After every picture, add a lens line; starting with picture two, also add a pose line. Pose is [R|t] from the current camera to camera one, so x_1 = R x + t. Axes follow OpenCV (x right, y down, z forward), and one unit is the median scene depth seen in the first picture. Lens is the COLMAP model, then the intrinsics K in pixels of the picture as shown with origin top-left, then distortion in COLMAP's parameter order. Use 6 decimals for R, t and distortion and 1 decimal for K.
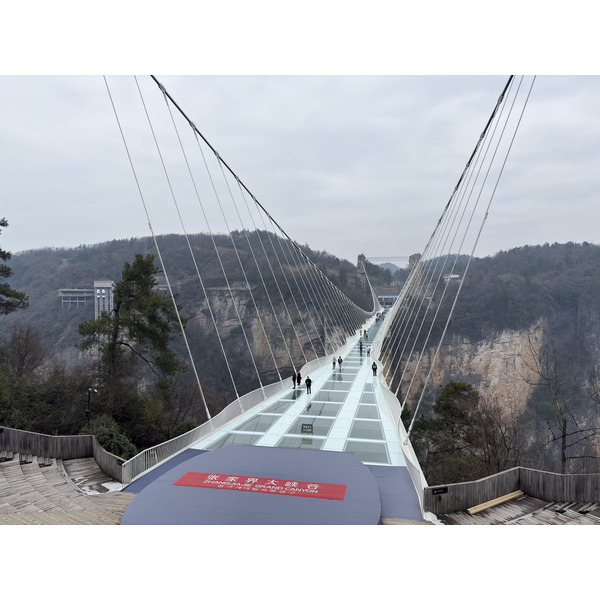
lens RADIAL K [[450.2, 0, 300.0], [0, 450.2, 300.0], [0, 0, 1]] dist [0.067738, -0.079847]
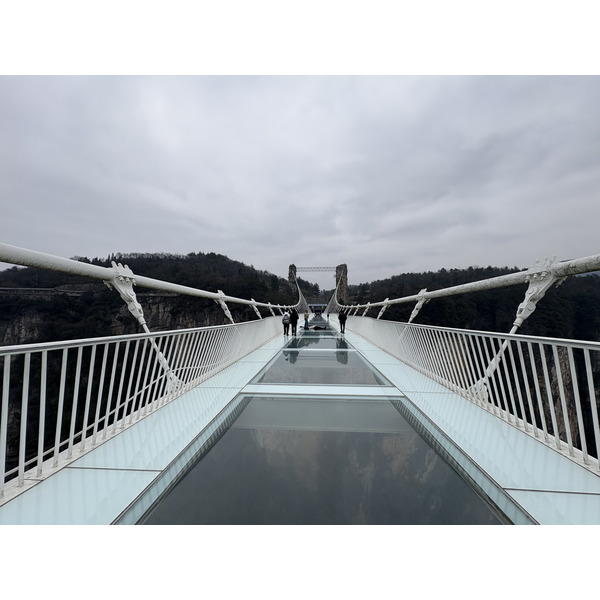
lens RADIAL K [[238.2, 0, 301.3], [0, 238.2, 300.1], [0, 0, 1]] dist [0.000604, 0.000004]
pose [[0.991197, 0.006682, 0.132230, 0.061908], [0.001299, 0.998187, -0.060179, 0.011810], [-0.132393, 0.059821, 0.989391, 0.331486]]
